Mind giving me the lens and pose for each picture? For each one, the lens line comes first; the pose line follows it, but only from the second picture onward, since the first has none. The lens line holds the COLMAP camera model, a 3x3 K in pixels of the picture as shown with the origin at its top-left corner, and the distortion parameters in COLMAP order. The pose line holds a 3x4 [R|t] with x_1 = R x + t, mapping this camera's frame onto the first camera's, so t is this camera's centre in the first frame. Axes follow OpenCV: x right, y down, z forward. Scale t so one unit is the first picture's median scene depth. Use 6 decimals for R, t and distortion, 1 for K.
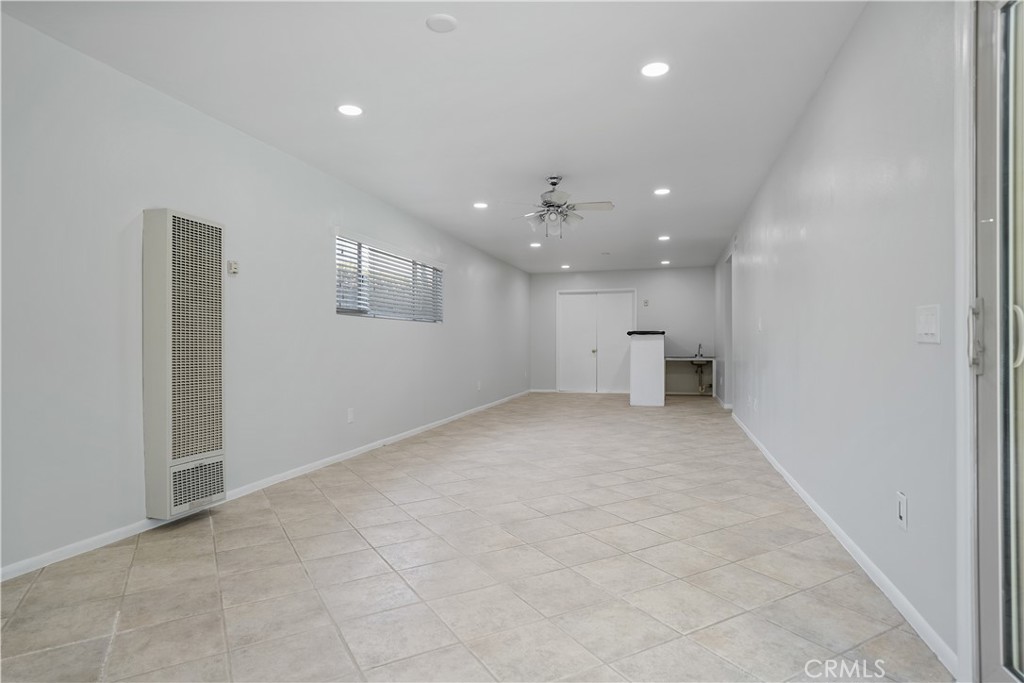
lens RADIAL K [[562.6, 0, 508.0], [0, 562.6, 342.3], [0, 0, 1]] dist [-0.025319, 0.011282]
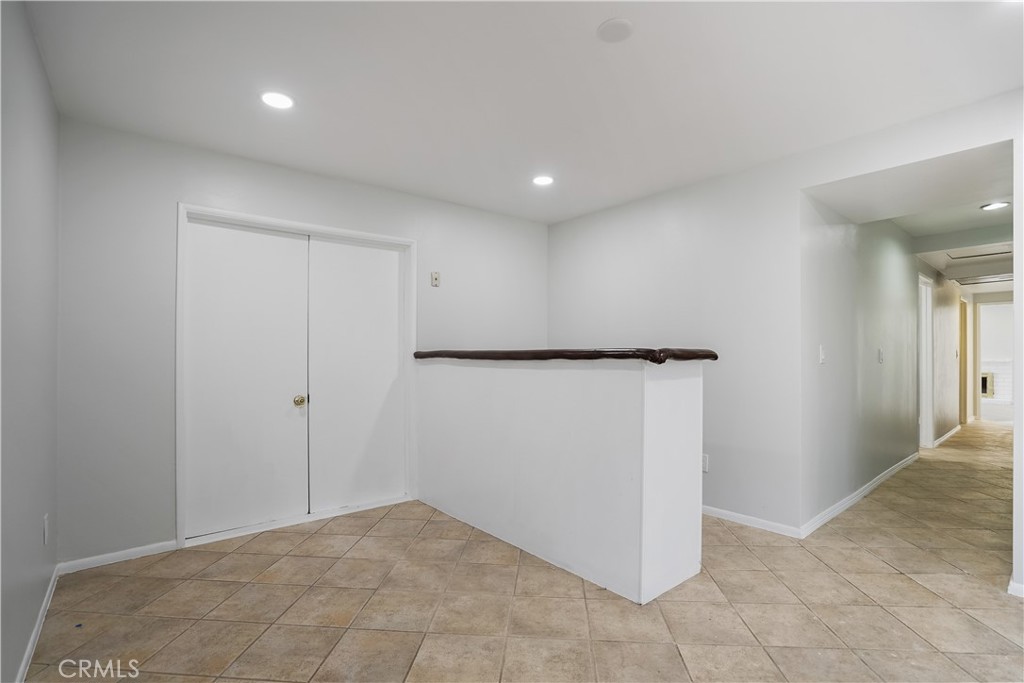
lens RADIAL K [[479.5, 0, 501.5], [0, 479.5, 351.4], [0, 0, 1]] dist [-0.031834, 0.007438]
pose [[0.565335, 0.013617, 0.824749, -0.027731], [-0.004563, 0.999900, -0.013381, -0.014940], [-0.824849, 0.003802, 0.565341, 0.936011]]
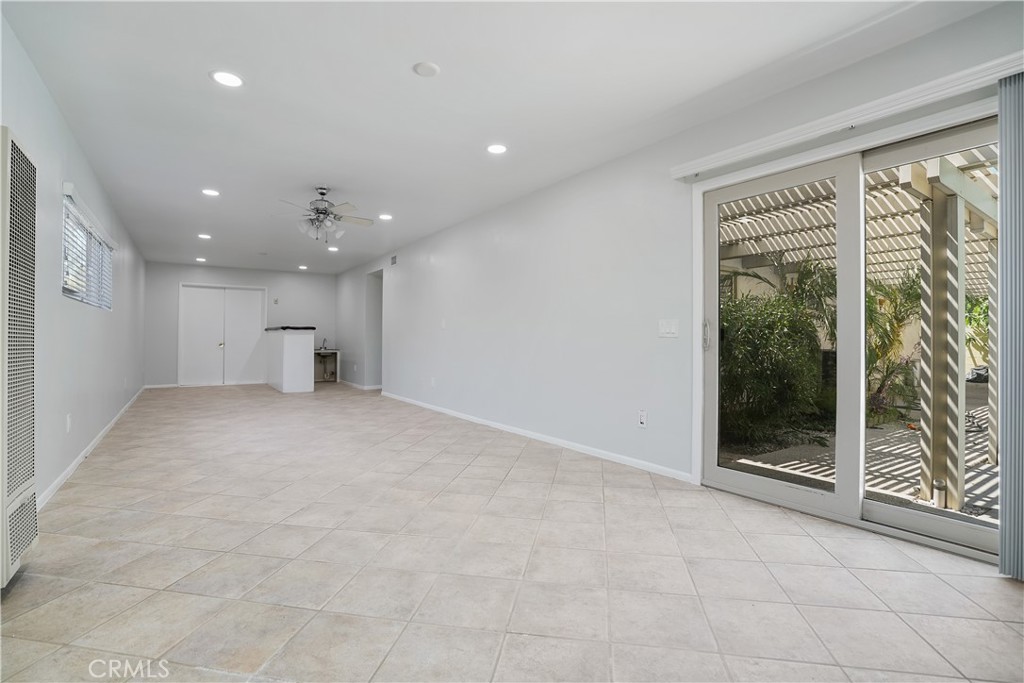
lens RADIAL K [[479.5, 0, 504.3], [0, 479.5, 338.3], [0, 0, 1]] dist [-0.031834, 0.007438]
pose [[0.652790, 0.008377, 0.757493, -0.213151], [-0.008685, 0.999956, -0.003574, 0.003533], [-0.757490, -0.004246, 0.652834, 0.054615]]
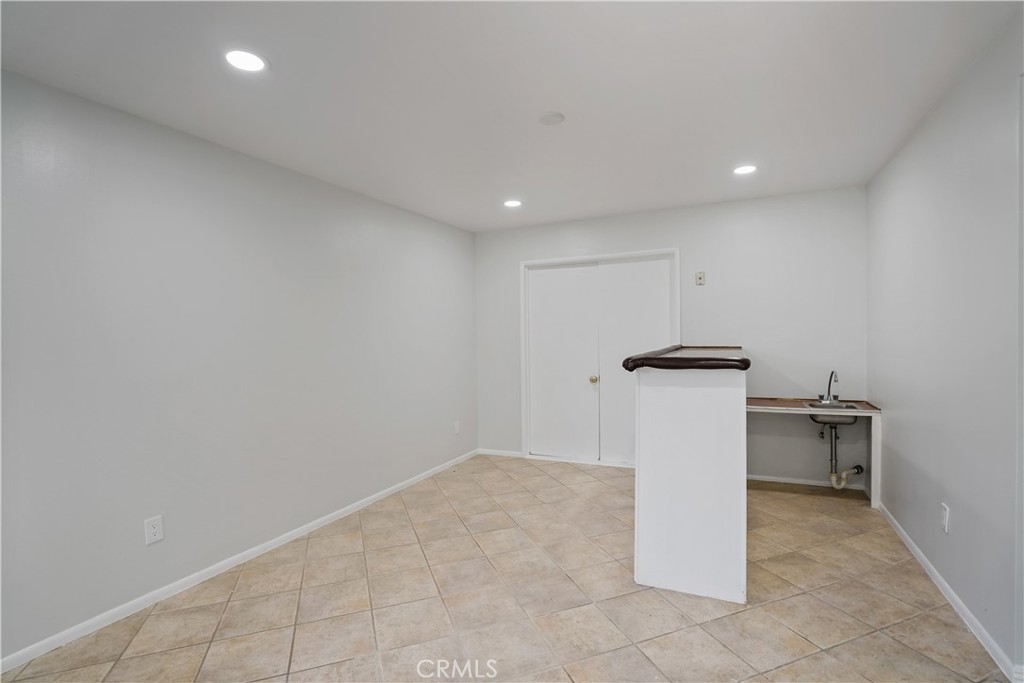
lens RADIAL K [[479.5, 0, 515.2], [0, 479.5, 342.5], [0, 0, 1]] dist [-0.031834, 0.007438]
pose [[0.986517, -0.008655, -0.163427, 0.198081], [0.011753, 0.999769, 0.017996, -0.033666], [0.163234, -0.019675, 0.986391, 0.730458]]
